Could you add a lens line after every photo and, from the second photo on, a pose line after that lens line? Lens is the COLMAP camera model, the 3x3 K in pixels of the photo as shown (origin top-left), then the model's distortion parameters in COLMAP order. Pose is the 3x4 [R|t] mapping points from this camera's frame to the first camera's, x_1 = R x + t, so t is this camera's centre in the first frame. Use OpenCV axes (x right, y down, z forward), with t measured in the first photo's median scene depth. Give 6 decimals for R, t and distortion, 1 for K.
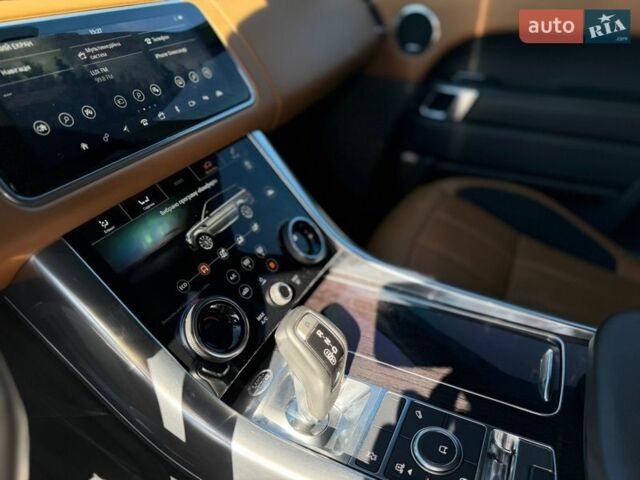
lens RADIAL K [[460.4, 0, 320.1], [0, 460.4, 240.7], [0, 0, 1]] dist [0.049374, -0.095305]
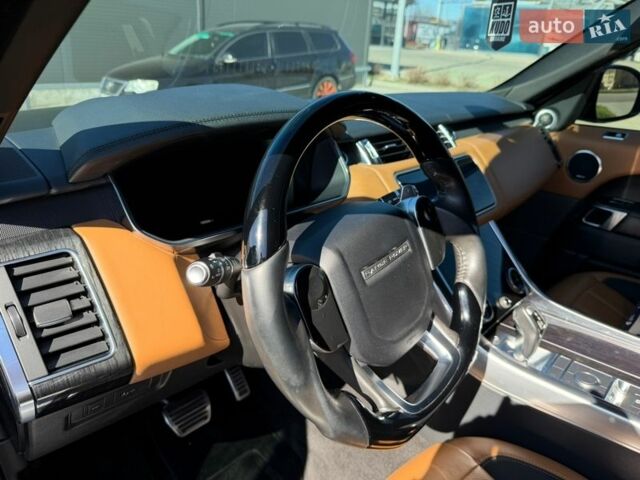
lens RADIAL K [[467.4, 0, 318.0], [0, 467.4, 236.4], [0, 0, 1]] dist [0.004008, -0.004681]
pose [[0.953298, 0.155969, -0.258645, -0.395957], [-0.199034, 0.968515, -0.149548, 0.317412], [0.227176, 0.194043, 0.954326, -1.219844]]
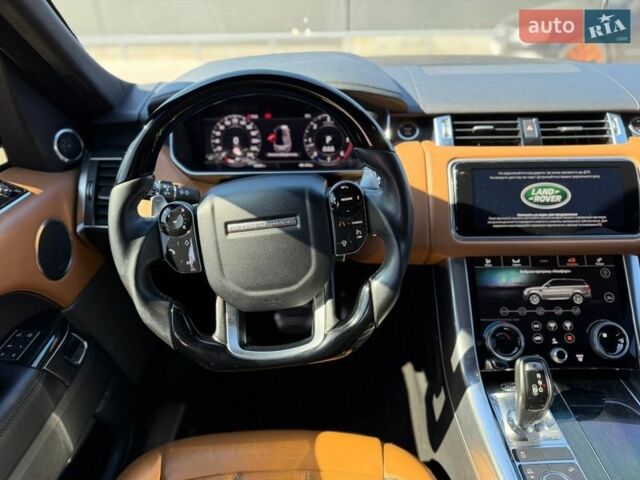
lens RADIAL K [[460.4, 0, 320.1], [0, 460.4, 240.7], [0, 0, 1]] dist [0.049374, -0.095305]
pose [[0.428005, 0.440985, -0.788887, 0.646460], [-0.463280, 0.856528, 0.227446, -0.199269], [0.776004, 0.268128, 0.570898, -0.610278]]
